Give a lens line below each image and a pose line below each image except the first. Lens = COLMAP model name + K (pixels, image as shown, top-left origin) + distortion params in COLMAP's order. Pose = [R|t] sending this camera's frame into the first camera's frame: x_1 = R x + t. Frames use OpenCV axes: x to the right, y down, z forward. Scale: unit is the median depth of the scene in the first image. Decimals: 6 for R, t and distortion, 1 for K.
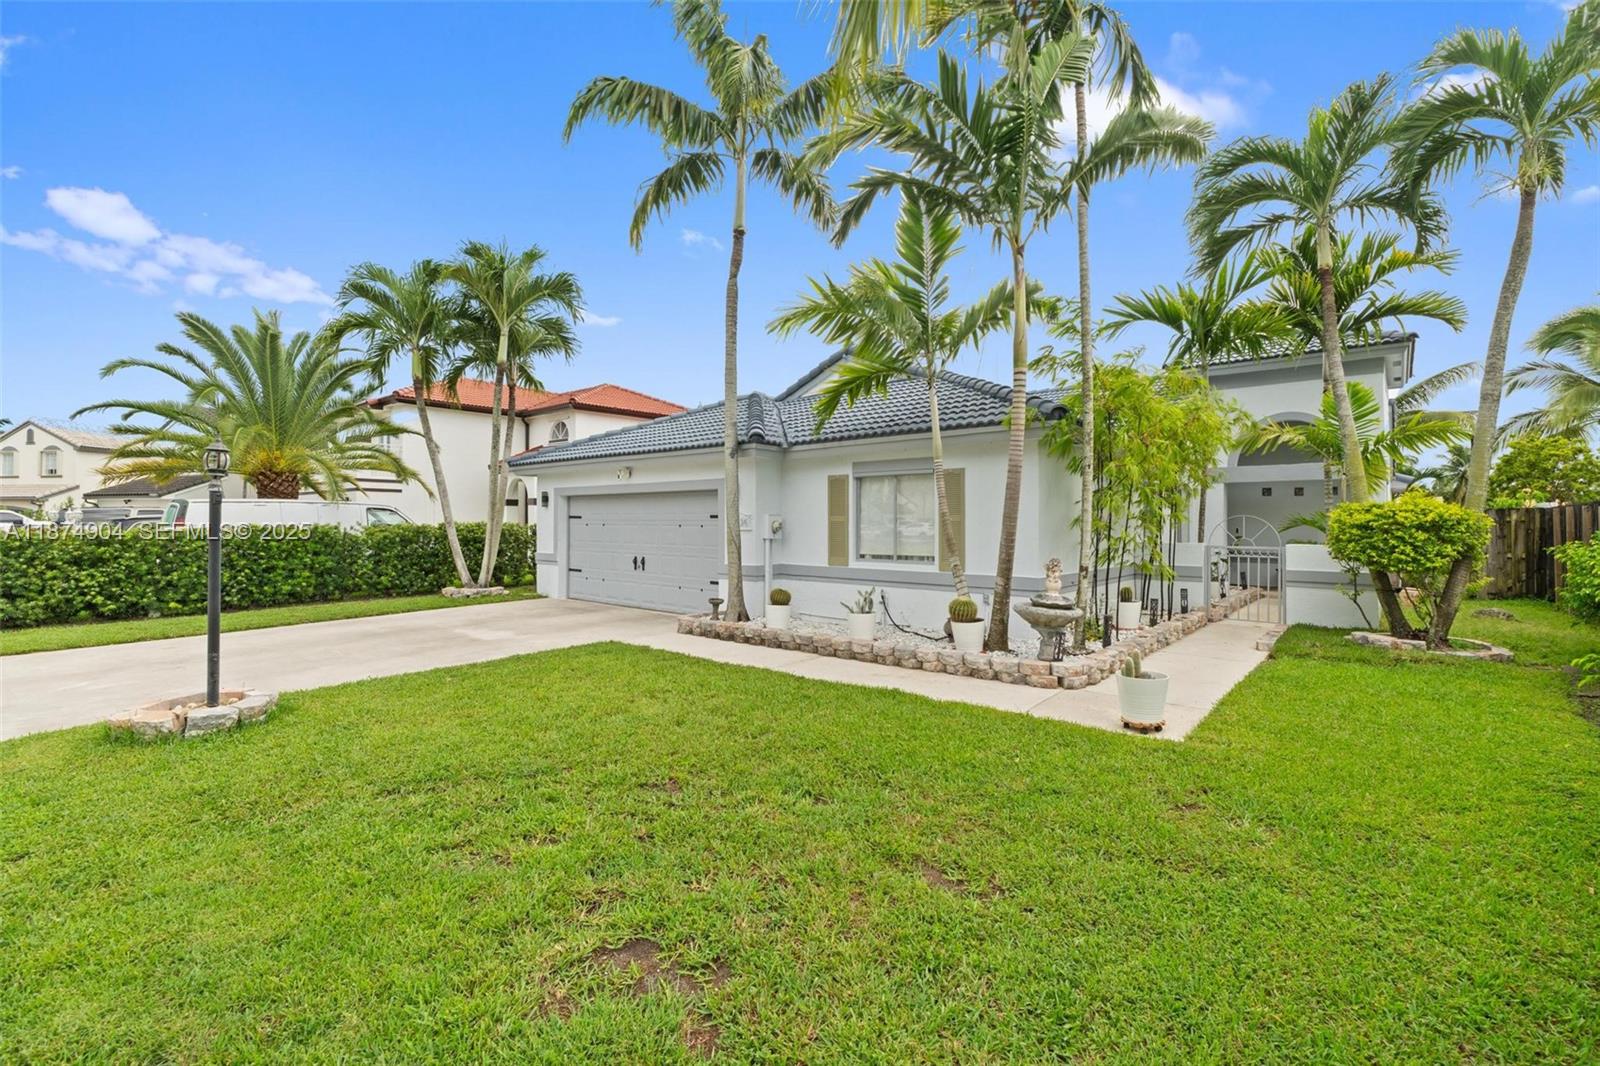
lens RADIAL K [[710.3, 0, 800.0], [0, 710.3, 533.0], [0, 0, 1]] dist [0.000456, 0.000009]
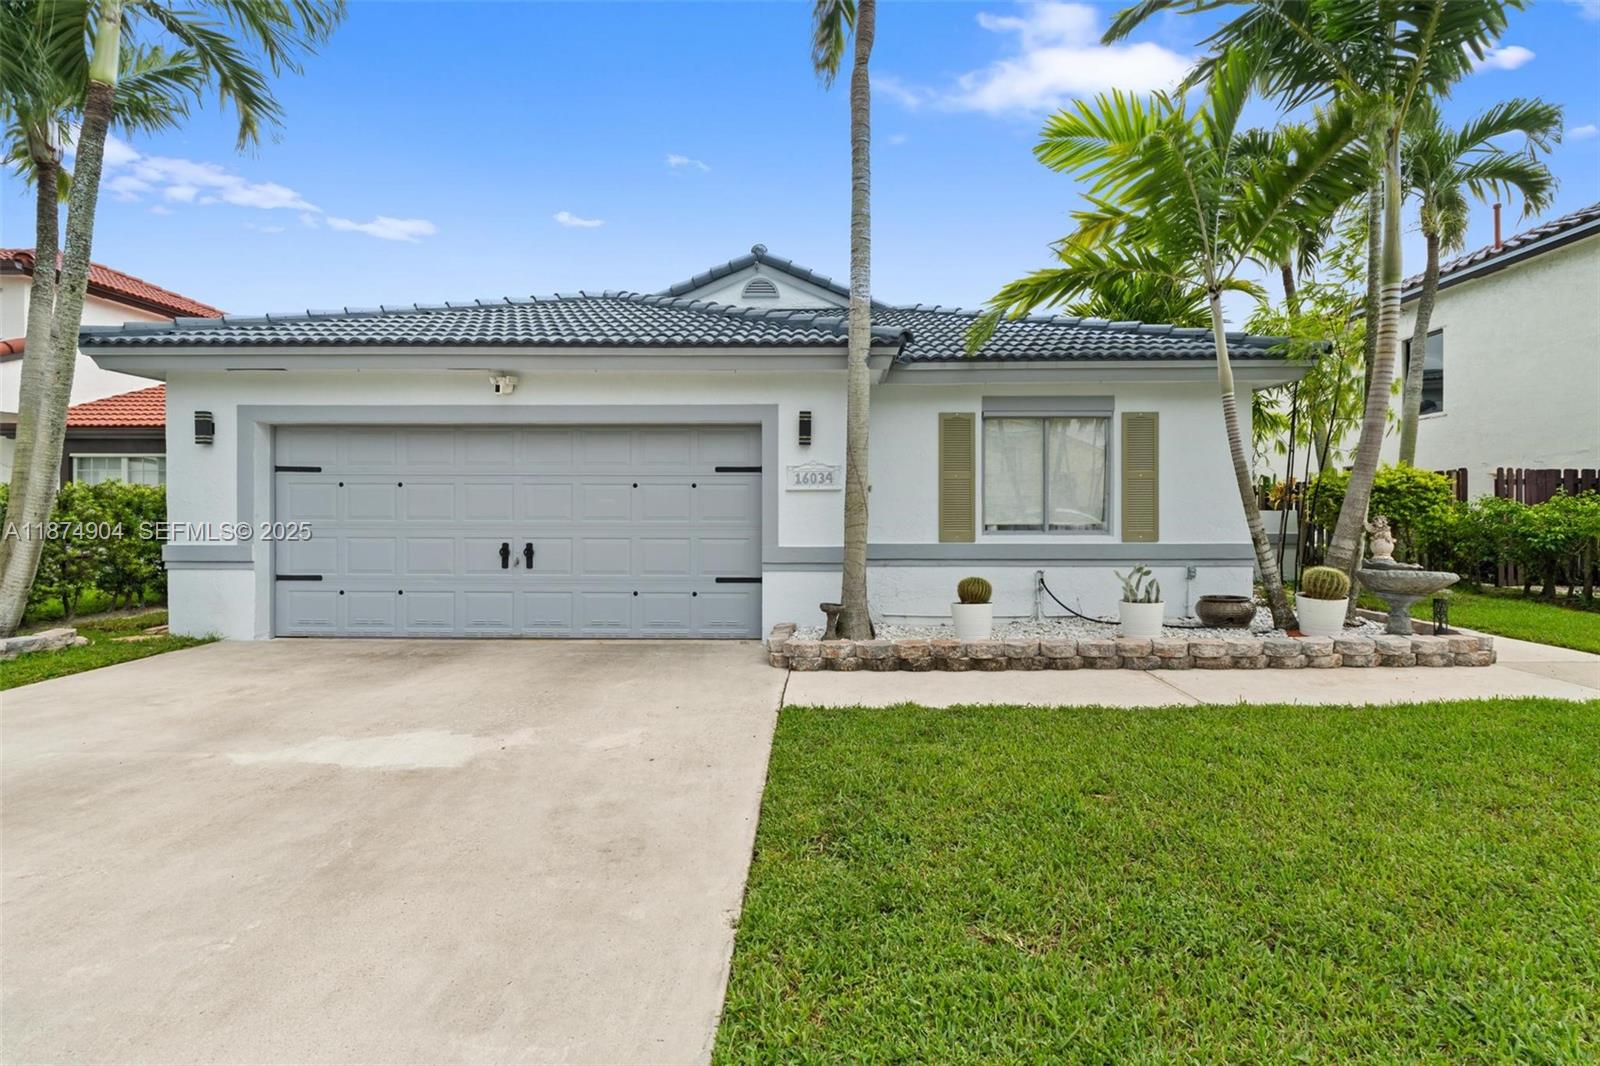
lens RADIAL K [[717.6, 0, 800.0], [0, 717.6, 533.0], [0, 0, 1]] dist [-0.009418, -0.000229]
pose [[0.753920, -0.027384, 0.656396, -0.532805], [0.009520, 0.999481, 0.030763, 0.013864], [-0.656898, -0.016944, 0.753789, 0.563269]]
